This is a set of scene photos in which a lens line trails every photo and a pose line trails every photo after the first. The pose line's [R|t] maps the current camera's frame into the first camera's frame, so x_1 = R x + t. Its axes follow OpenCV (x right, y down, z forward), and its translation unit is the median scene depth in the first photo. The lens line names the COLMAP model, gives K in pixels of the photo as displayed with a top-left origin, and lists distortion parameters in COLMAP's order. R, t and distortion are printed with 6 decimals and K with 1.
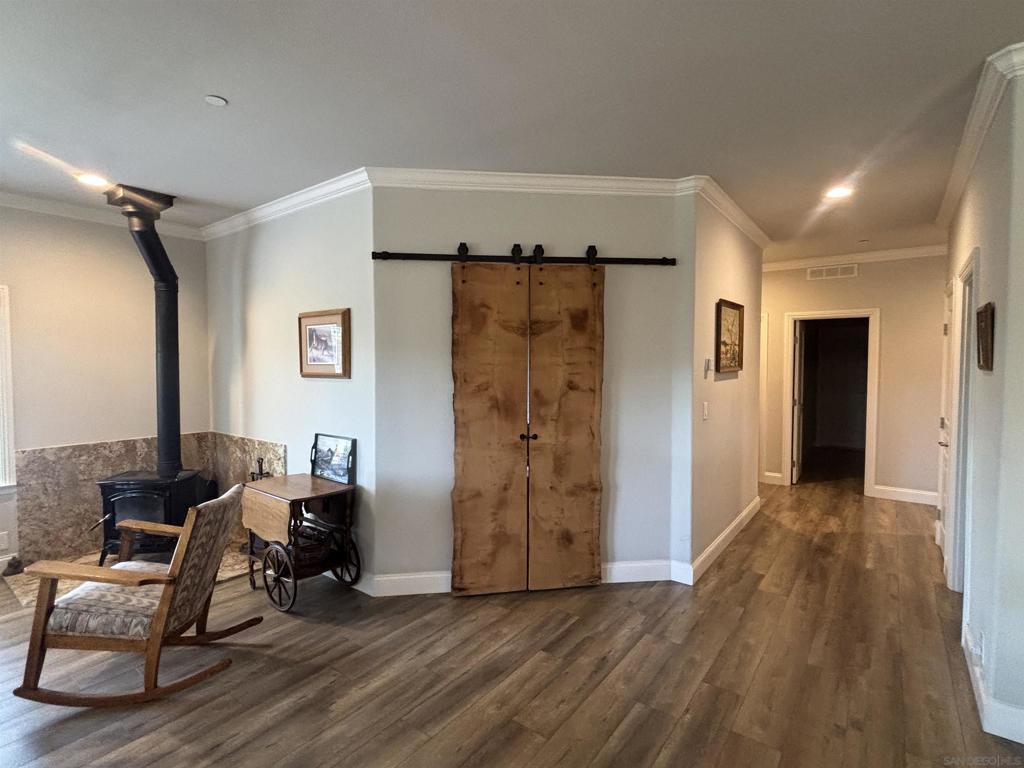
lens RADIAL K [[507.1, 0, 512.5], [0, 507.1, 378.3], [0, 0, 1]] dist [0.012139, -0.001234]
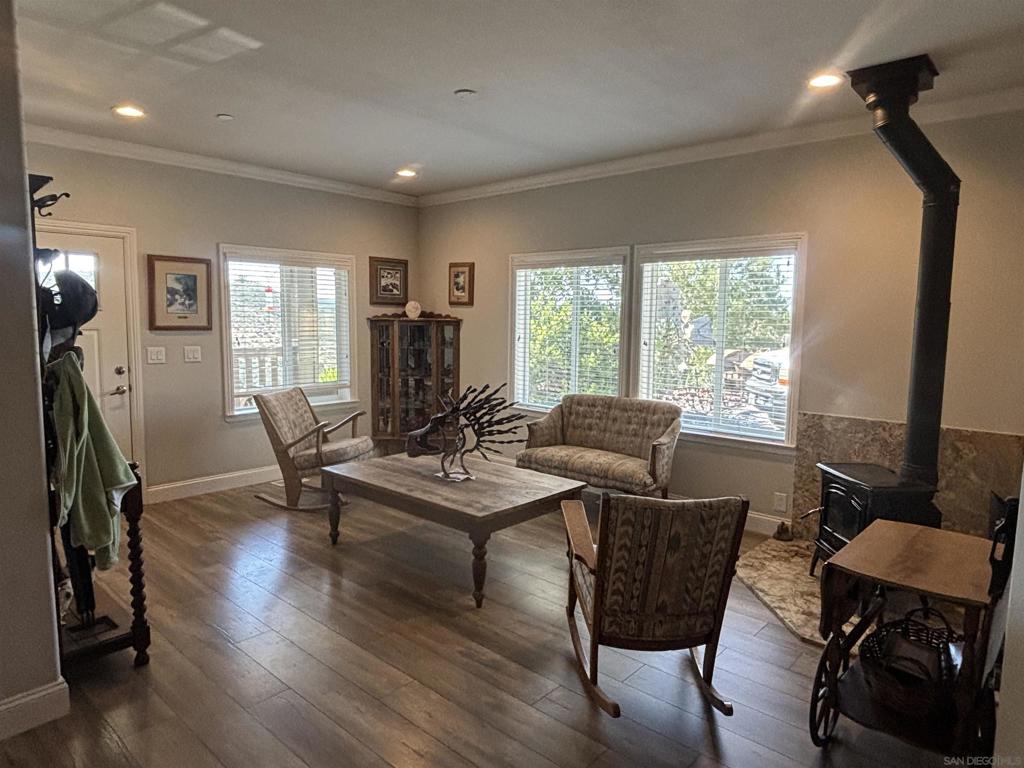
lens RADIAL K [[643.5, 0, 512.6], [0, 643.5, 388.5], [0, 0, 1]] dist [0.010292, -0.013138]
pose [[-0.086160, 0.107323, -0.990484, 0.247228], [-0.044998, 0.992747, 0.111482, -0.007816], [0.995265, 0.054175, -0.080706, 0.637357]]
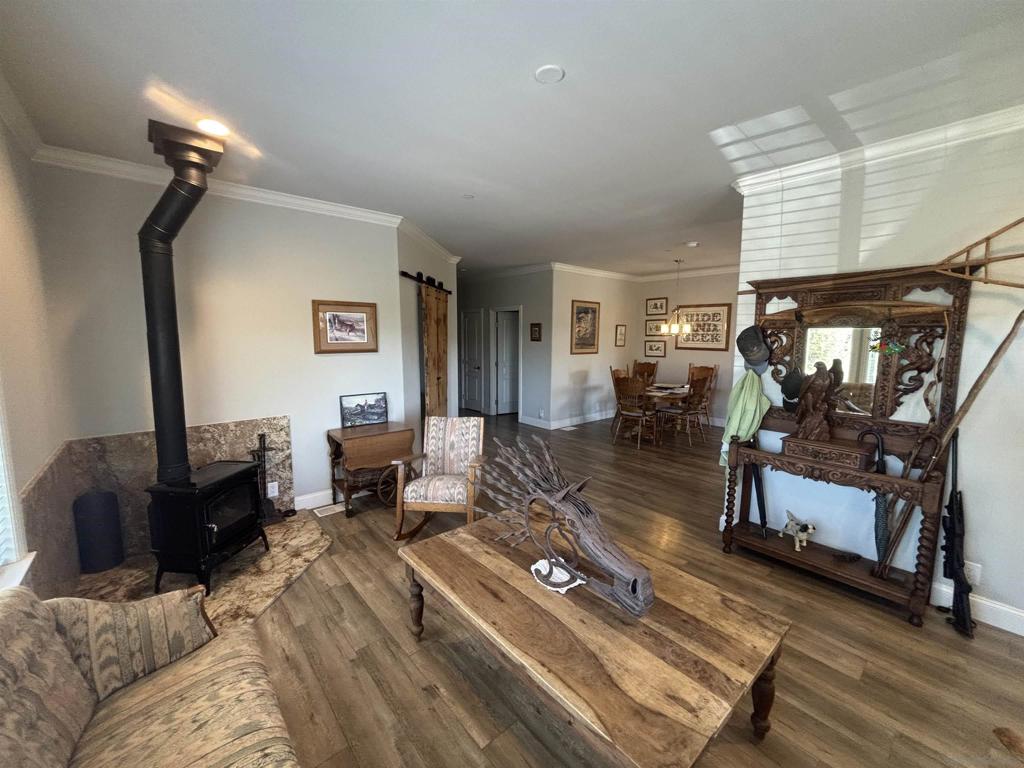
lens RADIAL K [[412.7, 0, 510.6], [0, 412.7, 382.8], [0, 0, 1]] dist [0.000503, -0.000777]
pose [[0.200171, -0.113822, 0.973127, -1.435811], [0.028239, 0.993487, 0.110395, -0.032000], [-0.979354, 0.005382, 0.202082, 0.393589]]
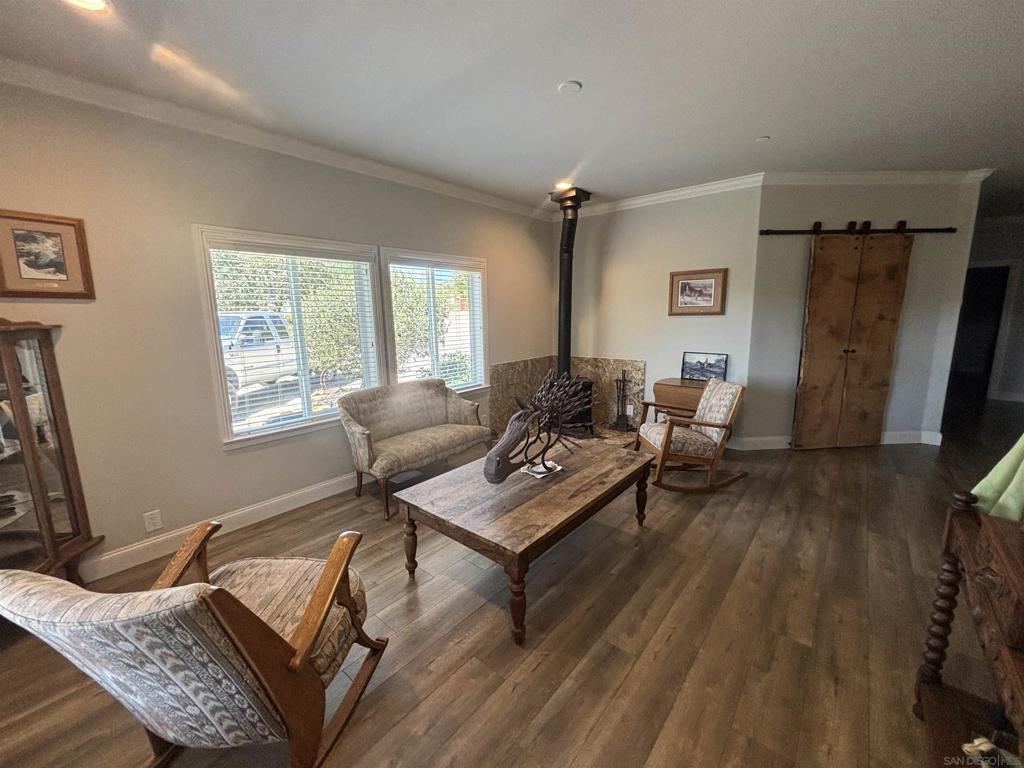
lens RADIAL K [[412.7, 0, 508.6], [0, 412.7, 383.6], [0, 0, 1]] dist [0.000503, -0.000777]
pose [[0.998502, -0.007564, -0.054188, -0.926400], [0.015214, 0.989723, 0.142189, 0.018407], [0.052556, -0.142801, 0.988355, -0.307293]]
